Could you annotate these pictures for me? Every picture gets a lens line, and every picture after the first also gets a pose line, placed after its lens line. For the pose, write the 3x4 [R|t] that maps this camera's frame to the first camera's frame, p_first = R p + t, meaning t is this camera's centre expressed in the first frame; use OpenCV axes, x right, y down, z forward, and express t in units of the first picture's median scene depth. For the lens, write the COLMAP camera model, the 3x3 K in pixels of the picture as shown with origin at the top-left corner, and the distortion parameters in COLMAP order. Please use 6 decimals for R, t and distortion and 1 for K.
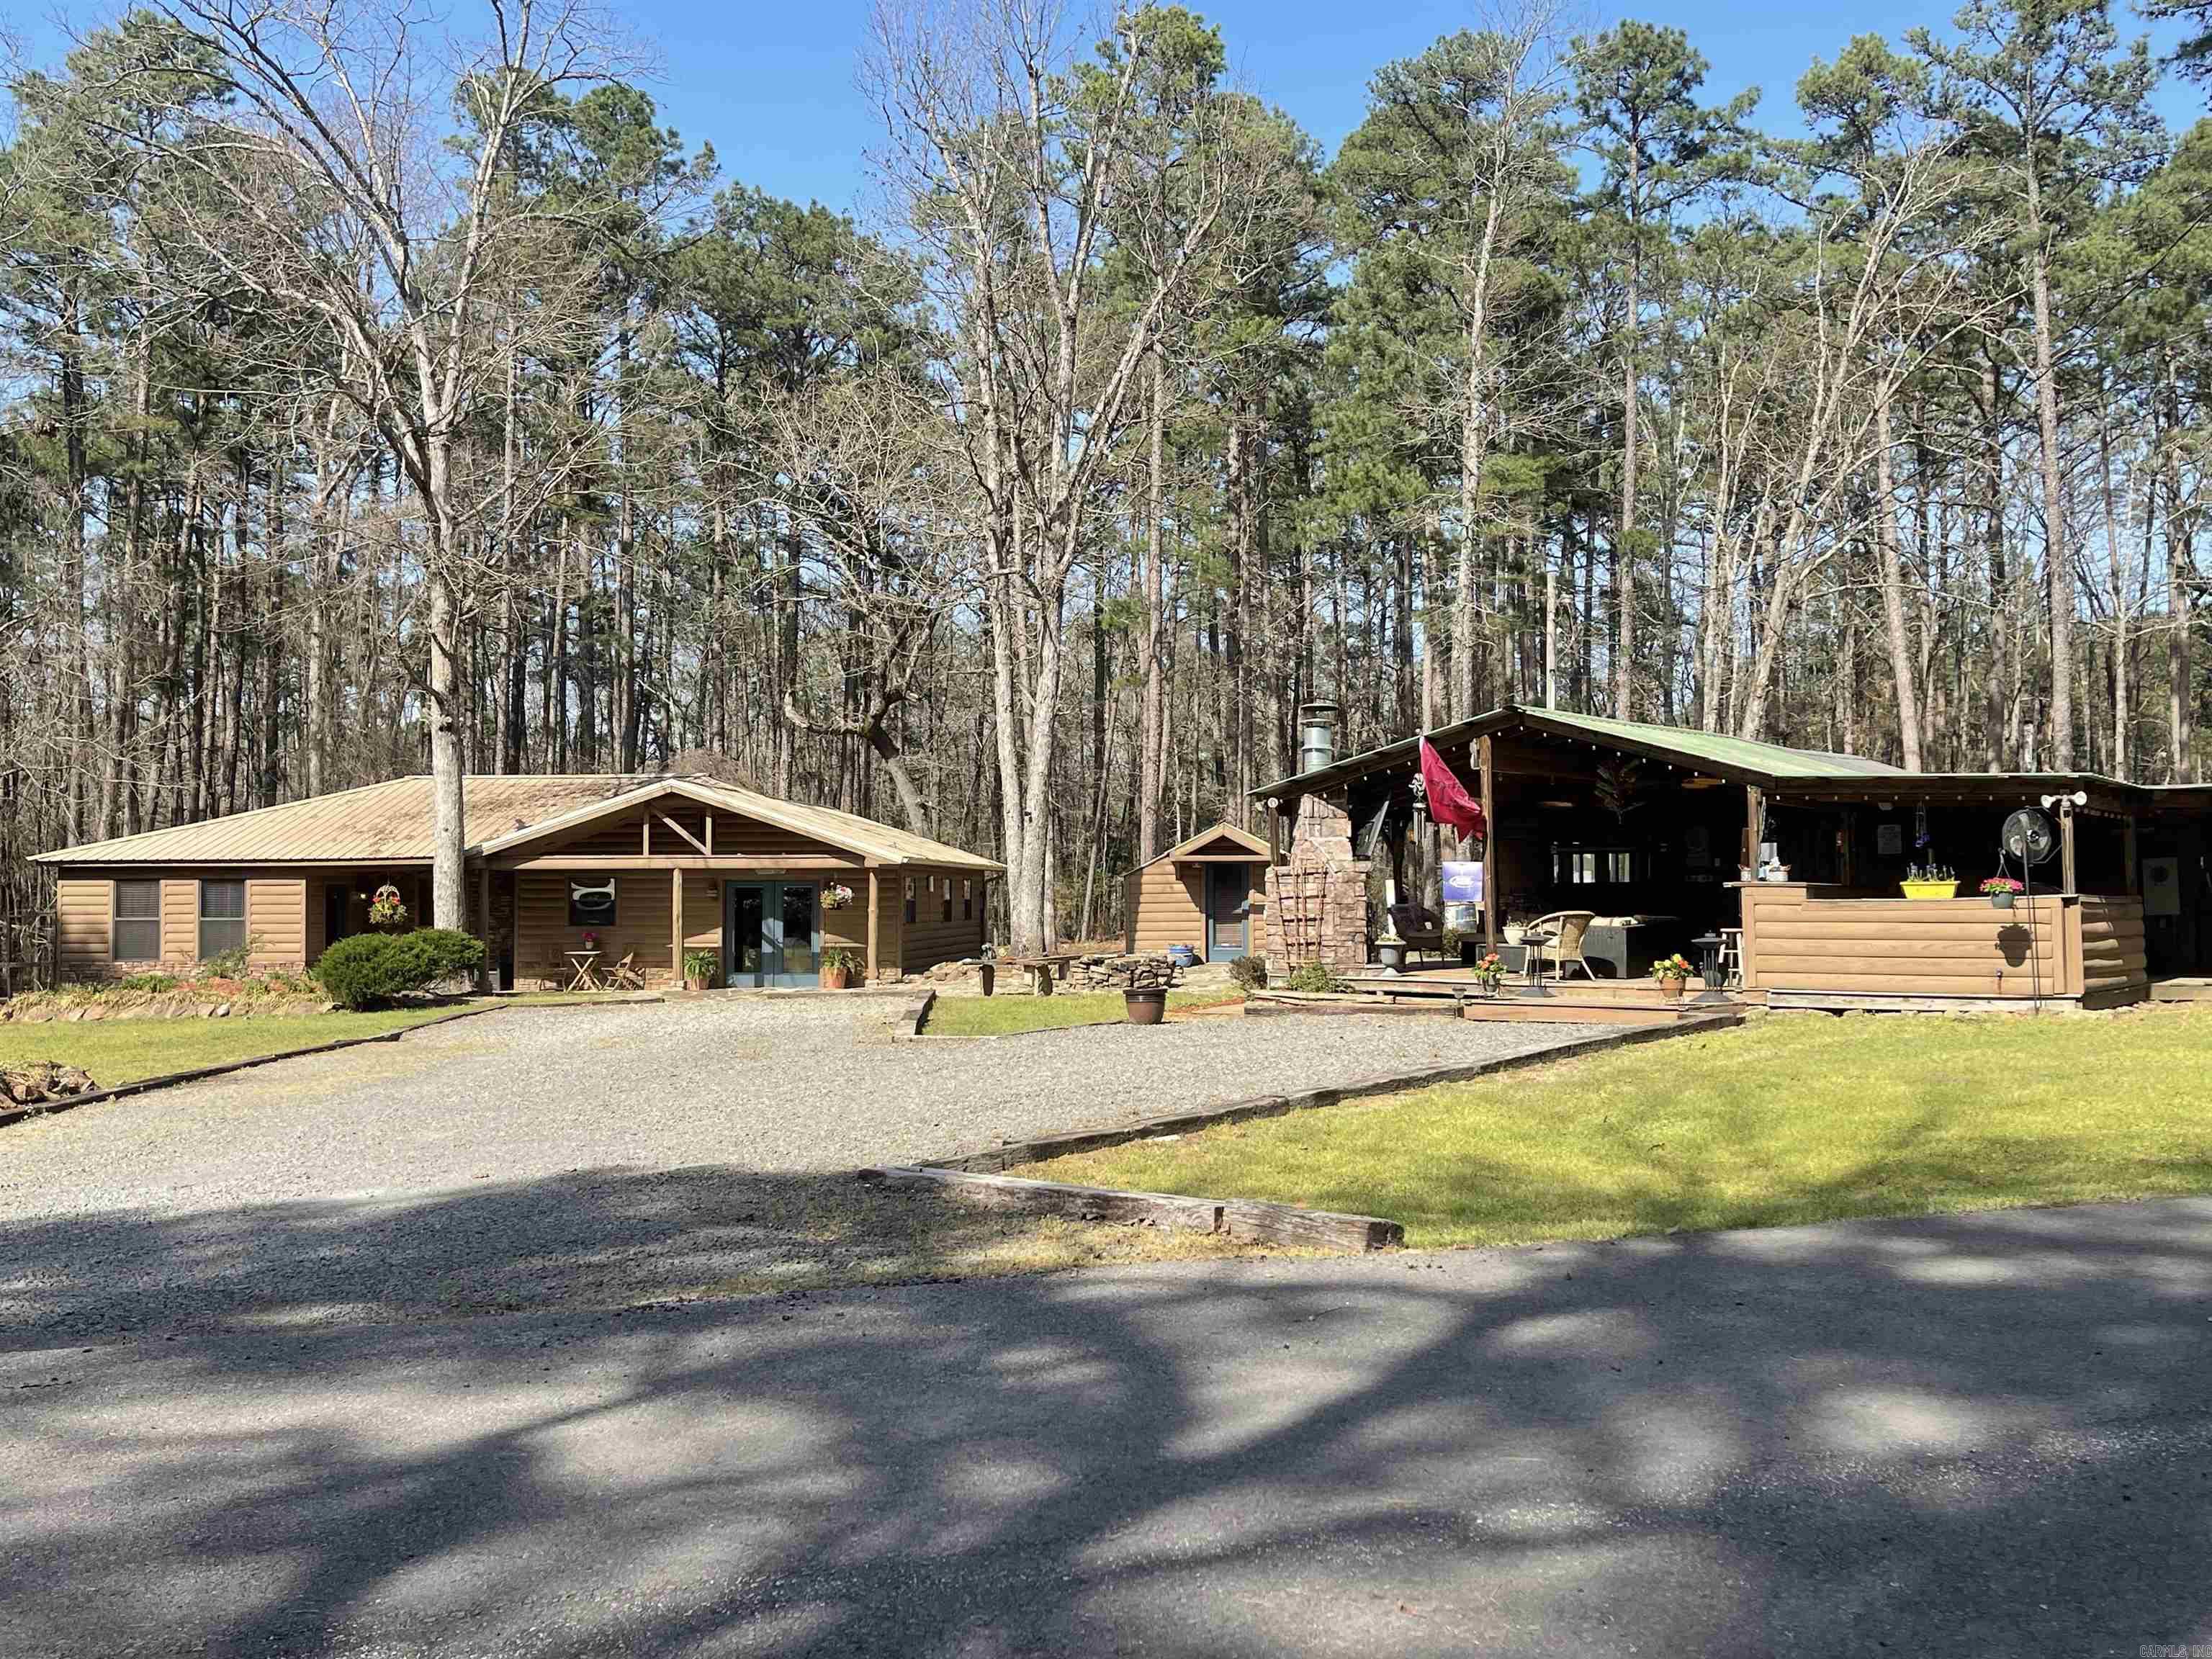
lens RADIAL K [[2092.2, 0, 1103.1], [0, 2092.2, 824.2], [0, 0, 1]] dist [0.058674, -0.091790]
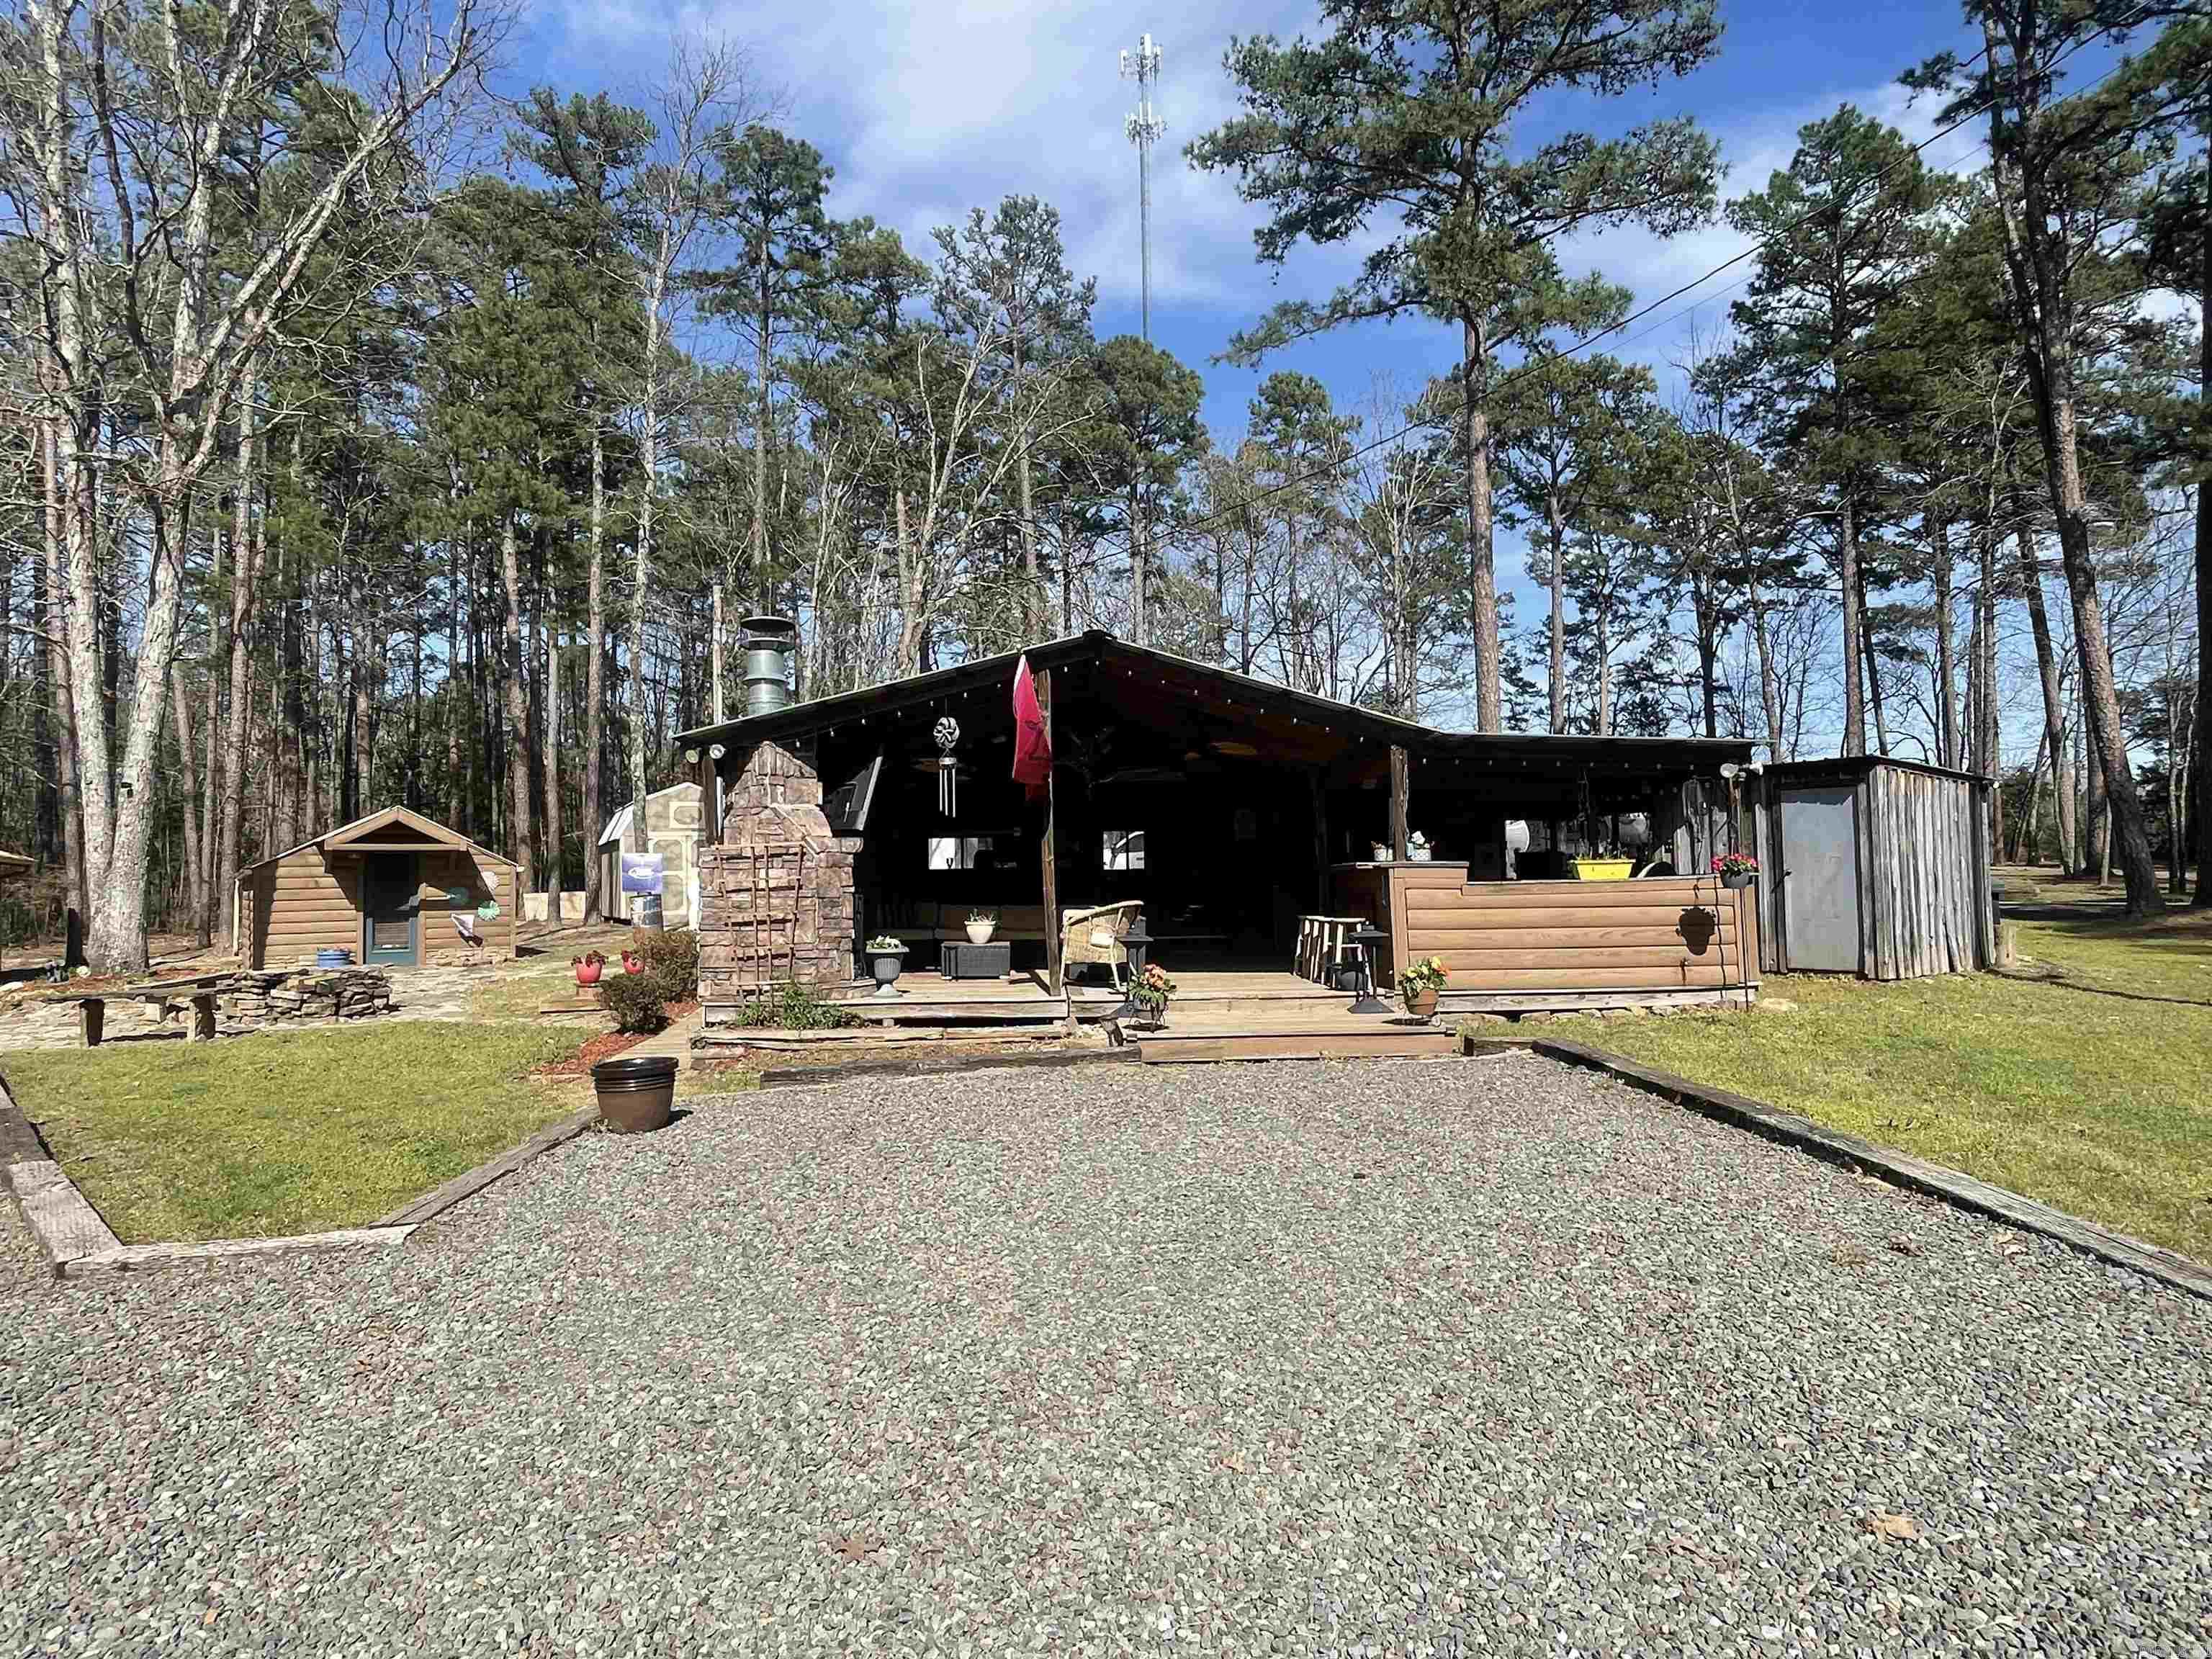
lens RADIAL K [[1287.4, 0, 1104.1], [0, 1287.4, 813.9], [0, 0, 1]] dist [-0.005034, -0.001655]
pose [[0.763147, 0.024507, 0.645760, -0.065390], [-0.010033, 0.999610, -0.026079, 0.013897], [-0.646147, 0.013423, 0.763095, 0.418841]]
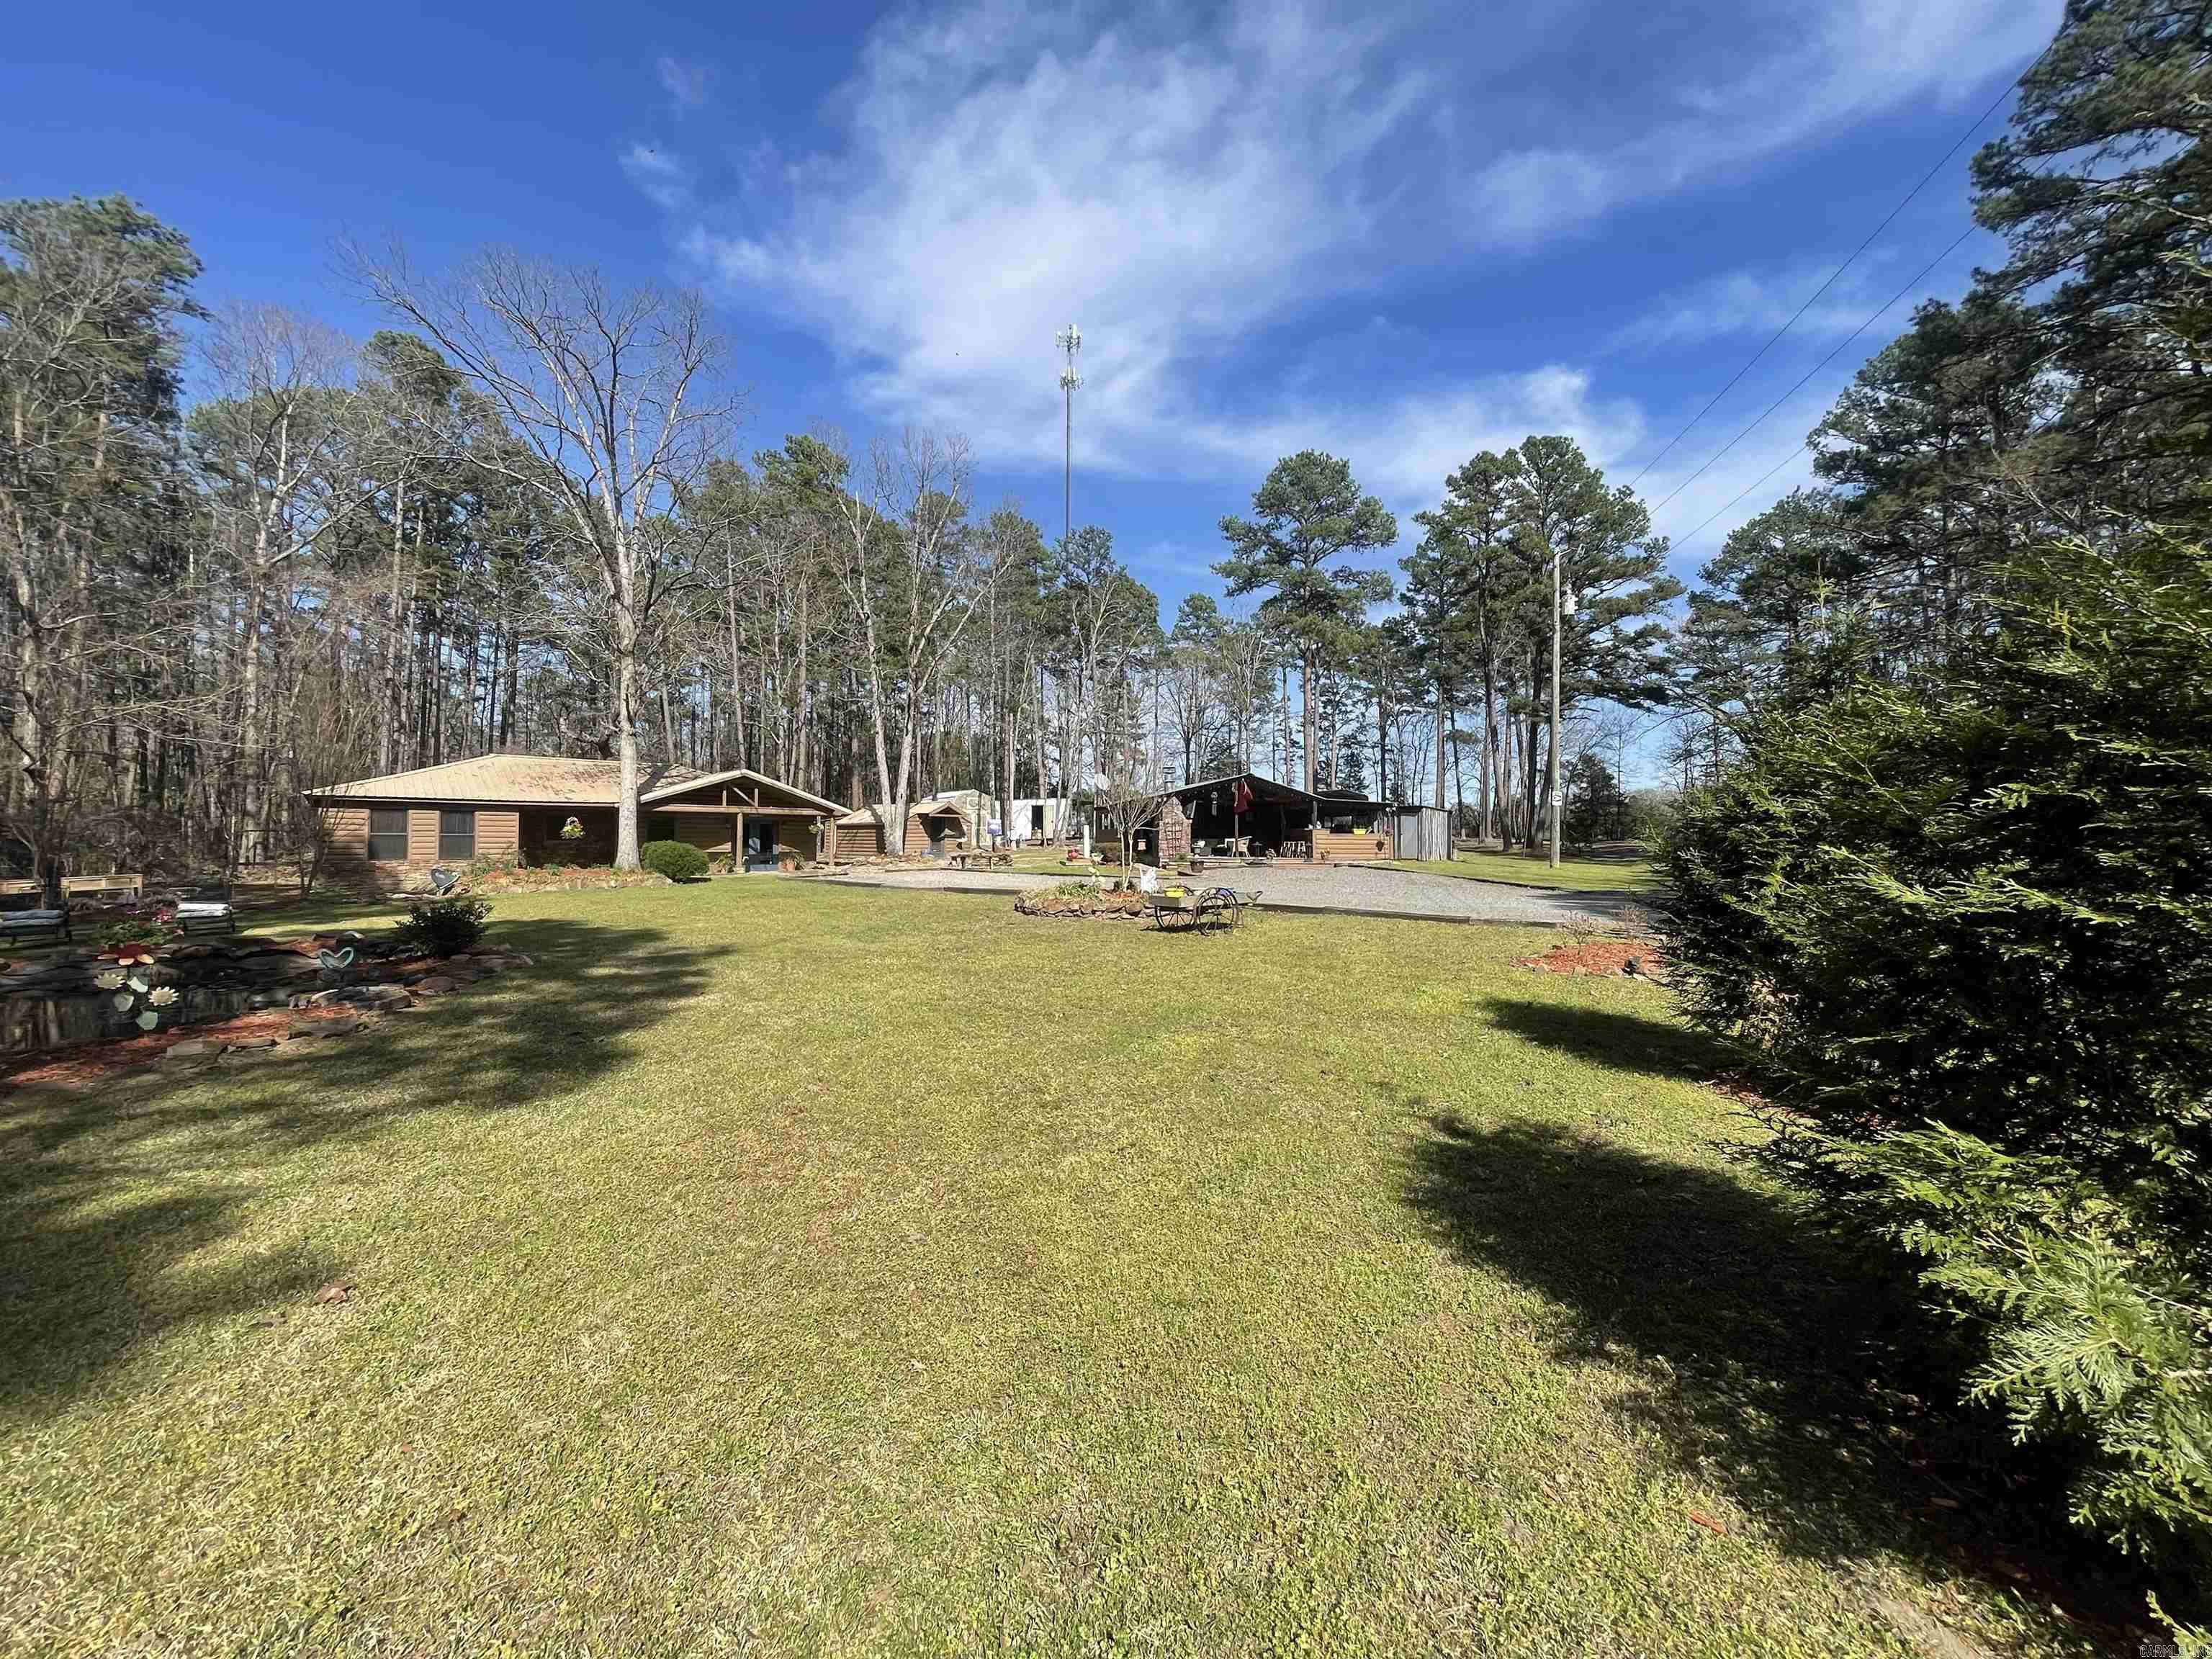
lens RADIAL K [[882.6, 0, 1100.9], [0, 882.6, 829.0], [0, 0, 1]] dist [0.002175, -0.000175]
pose [[0.668978, 0.018838, 0.743044, -0.629717], [-0.035636, 0.999342, 0.006749, 0.019225], [-0.742428, -0.030994, 0.669209, 0.165689]]
